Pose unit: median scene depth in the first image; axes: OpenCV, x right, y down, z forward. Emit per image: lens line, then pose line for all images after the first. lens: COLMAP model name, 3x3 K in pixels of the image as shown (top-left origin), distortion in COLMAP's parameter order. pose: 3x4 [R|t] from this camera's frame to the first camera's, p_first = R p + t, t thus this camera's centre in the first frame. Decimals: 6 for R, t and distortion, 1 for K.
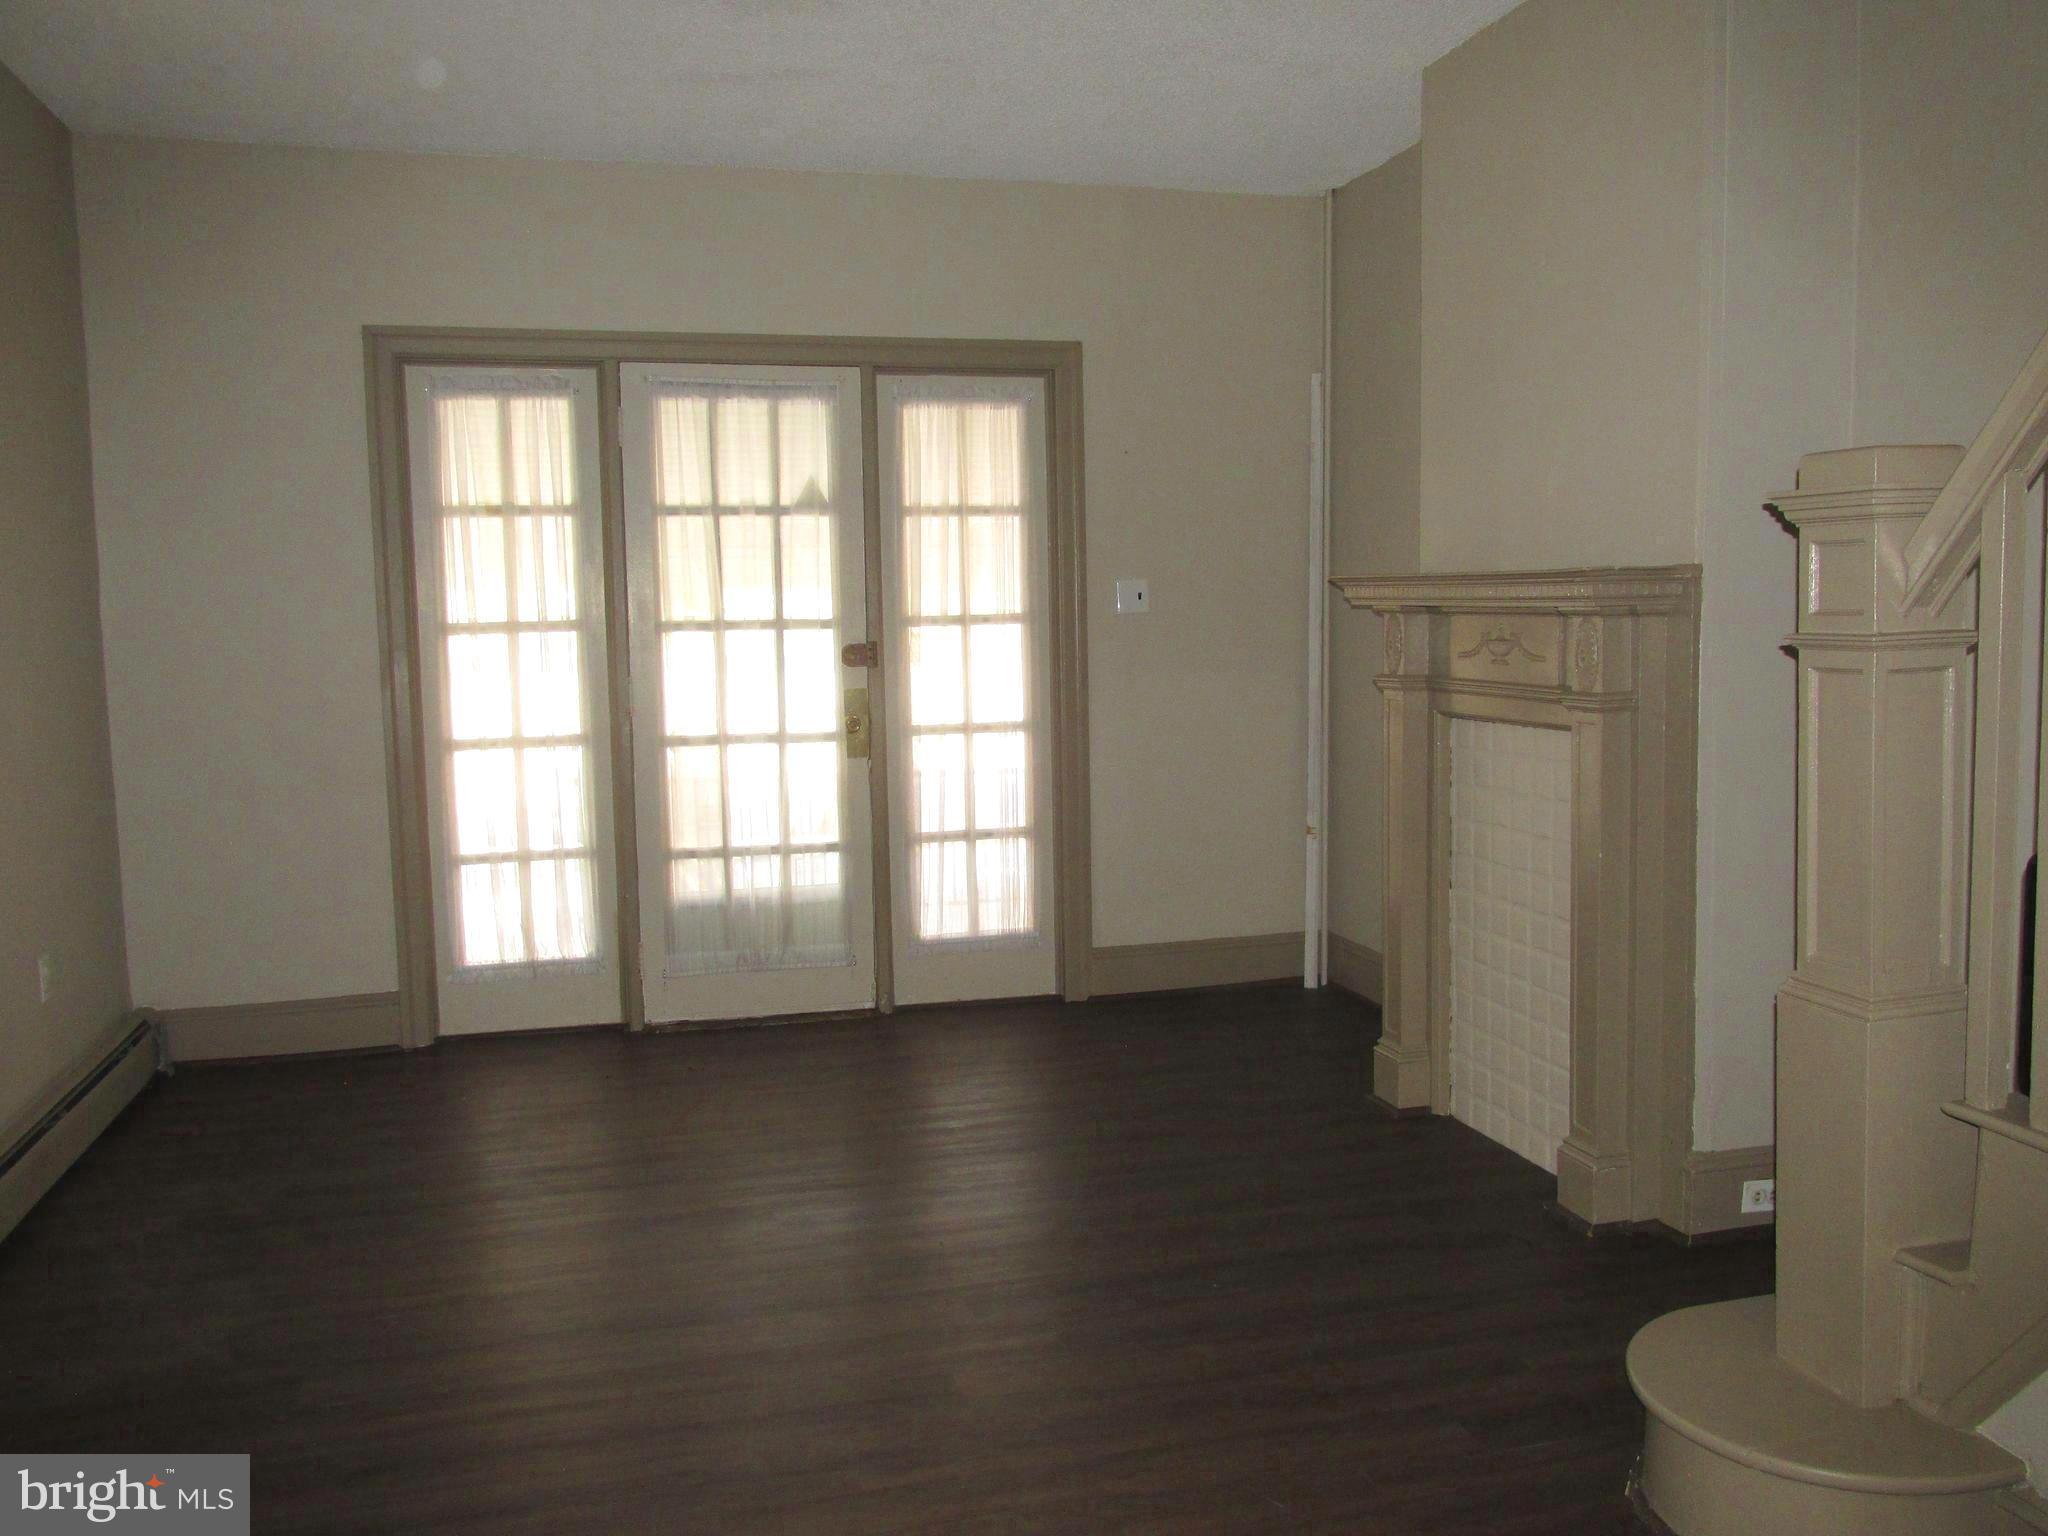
lens RADIAL K [[1709.2, 0, 1026.3], [0, 1709.2, 760.1], [0, 0, 1]] dist [-0.014530, -0.006181]
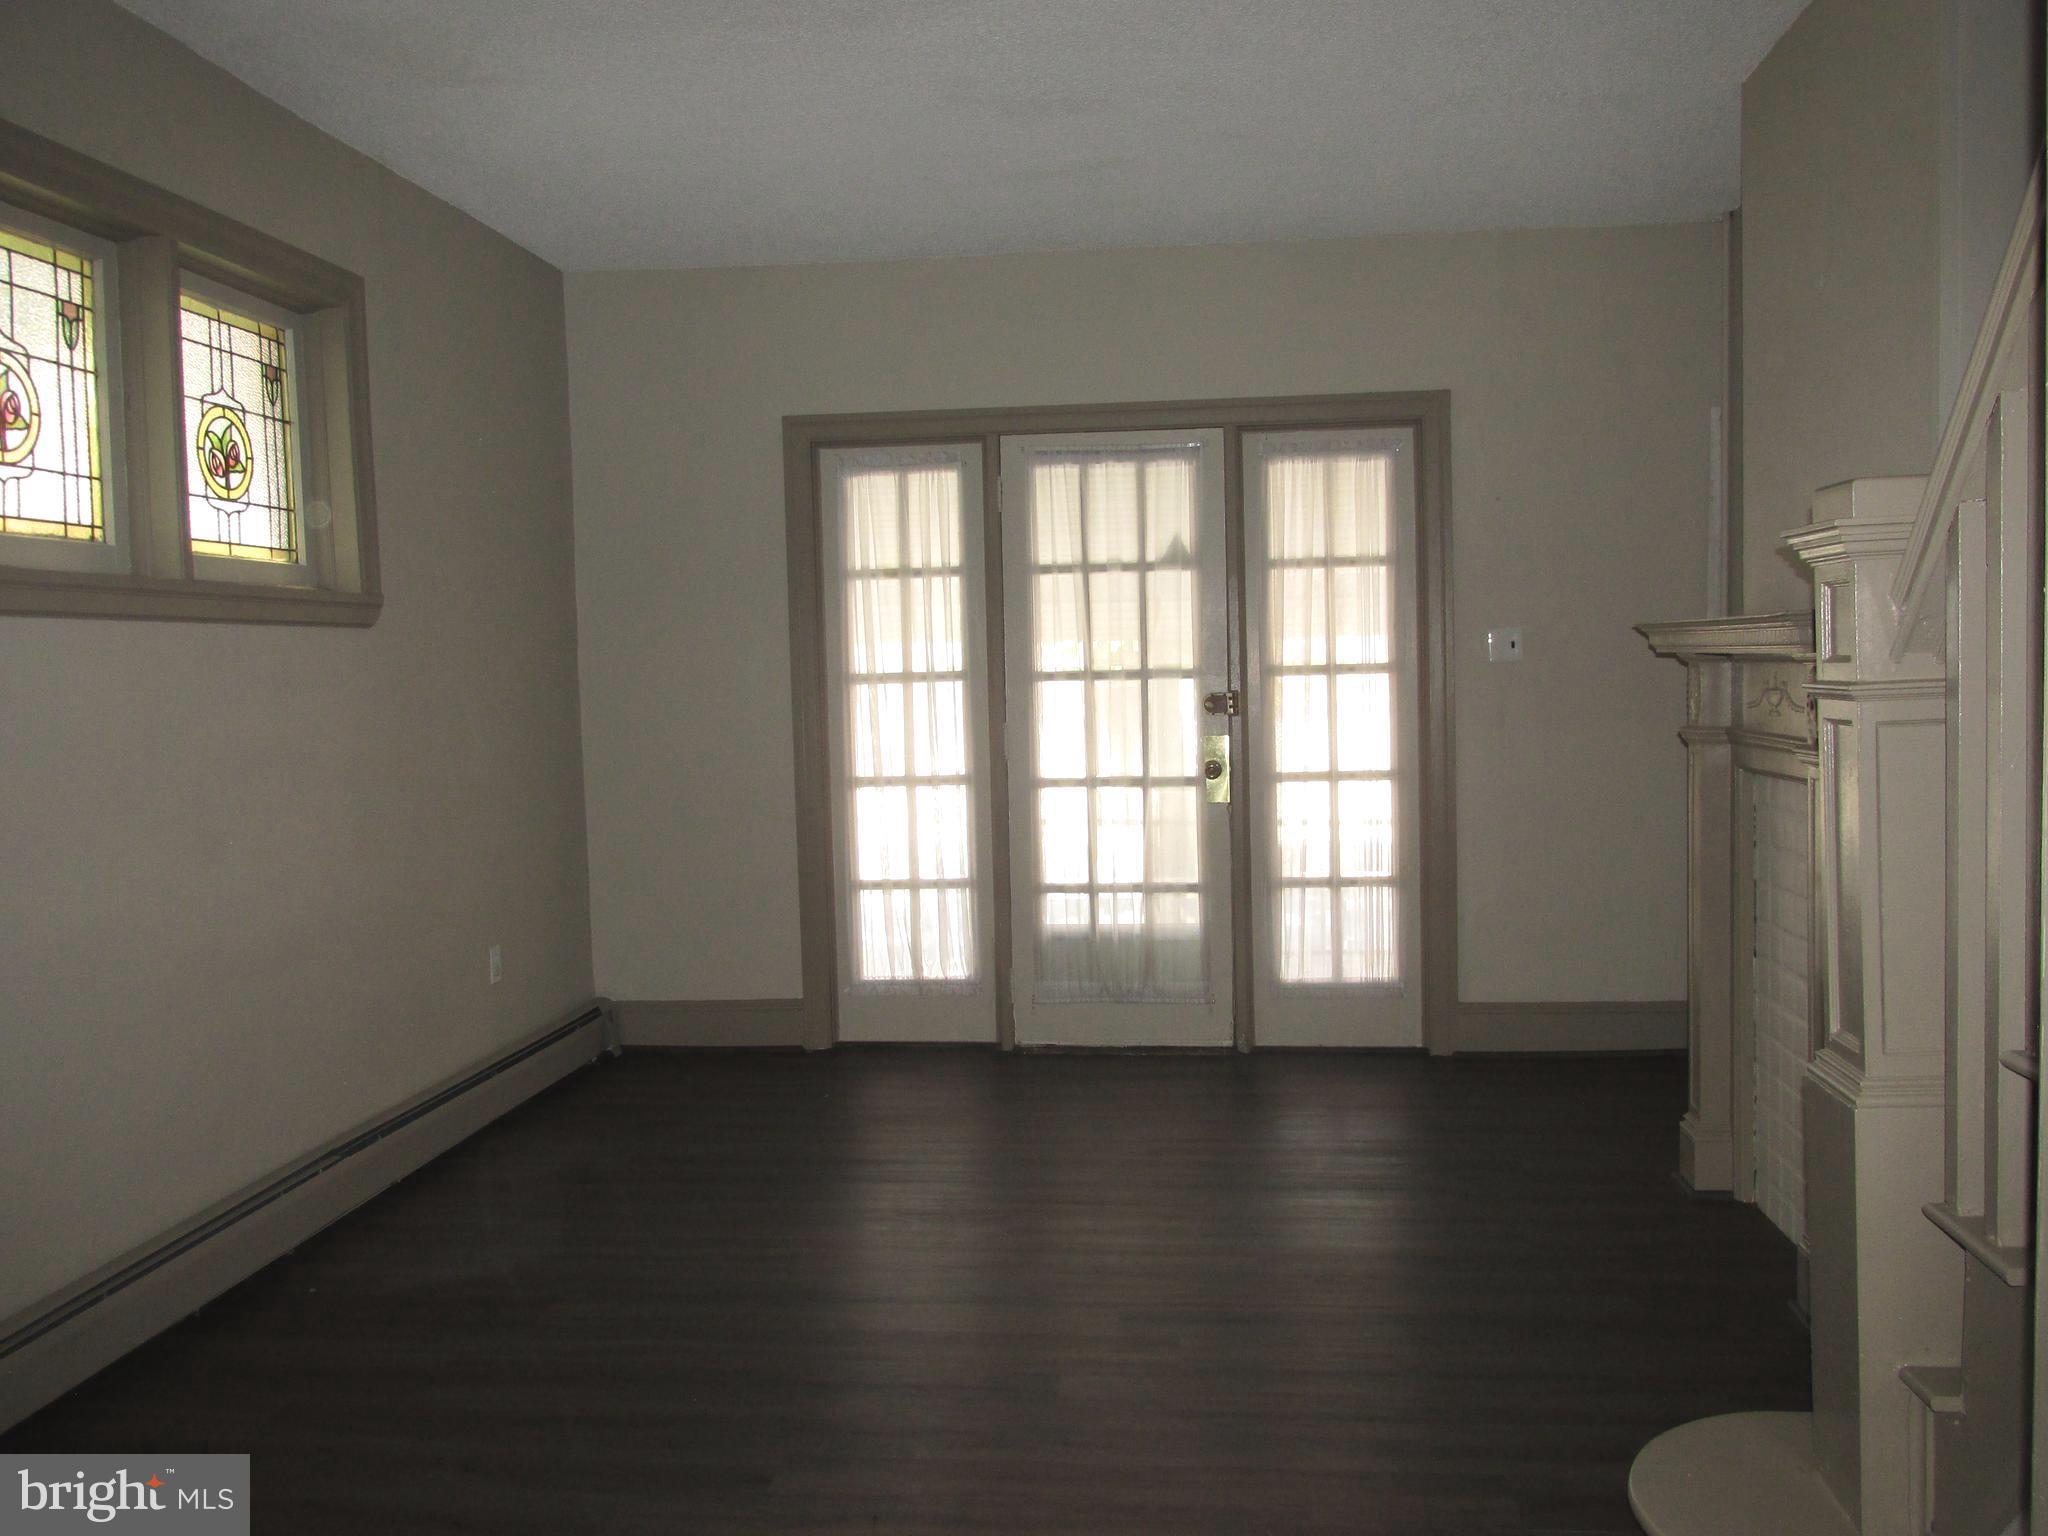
lens RADIAL K [[1709.2, 0, 1039.9], [0, 1709.2, 757.5], [0, 0, 1]] dist [-0.014530, -0.006181]
pose [[0.932286, 0.015026, -0.361409, 0.184349], [-0.025854, 0.999349, -0.025145, 0.000265], [0.360796, 0.032787, 0.932068, -0.005764]]
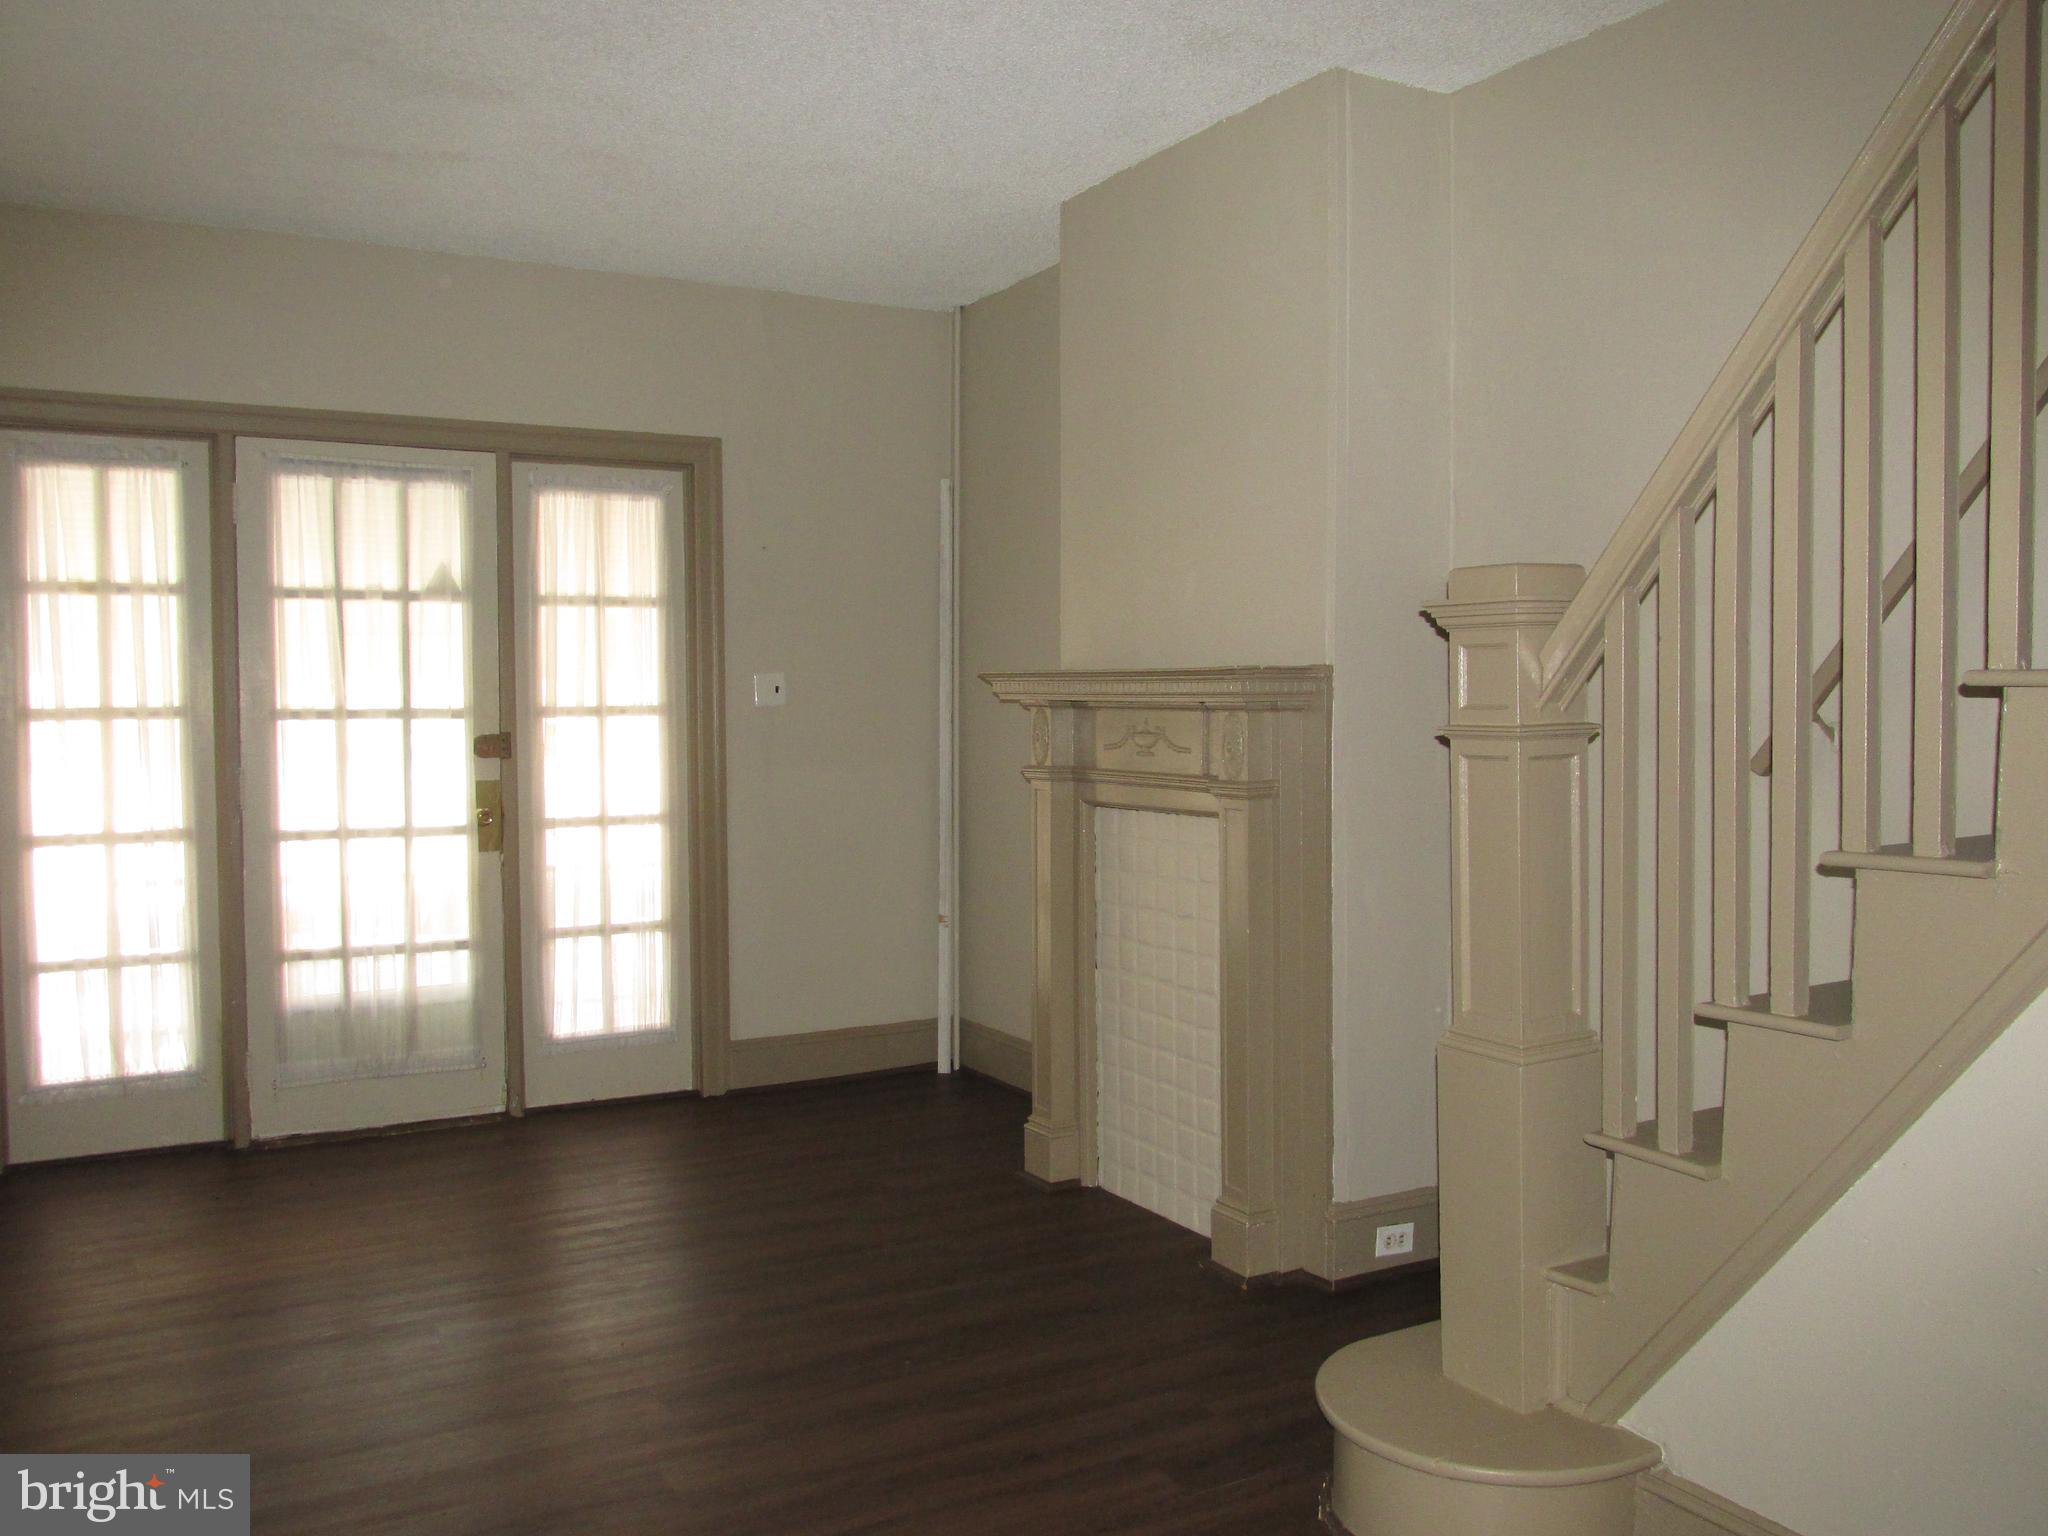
lens RADIAL K [[1709.2, 0, 1020.2], [0, 1709.2, 763.5], [0, 0, 1]] dist [-0.014530, -0.006181]
pose [[0.968989, 0.002672, 0.247089, -0.048675], [0.010966, 0.998491, -0.053803, 0.004257], [-0.246860, 0.054845, 0.967498, -0.013398]]
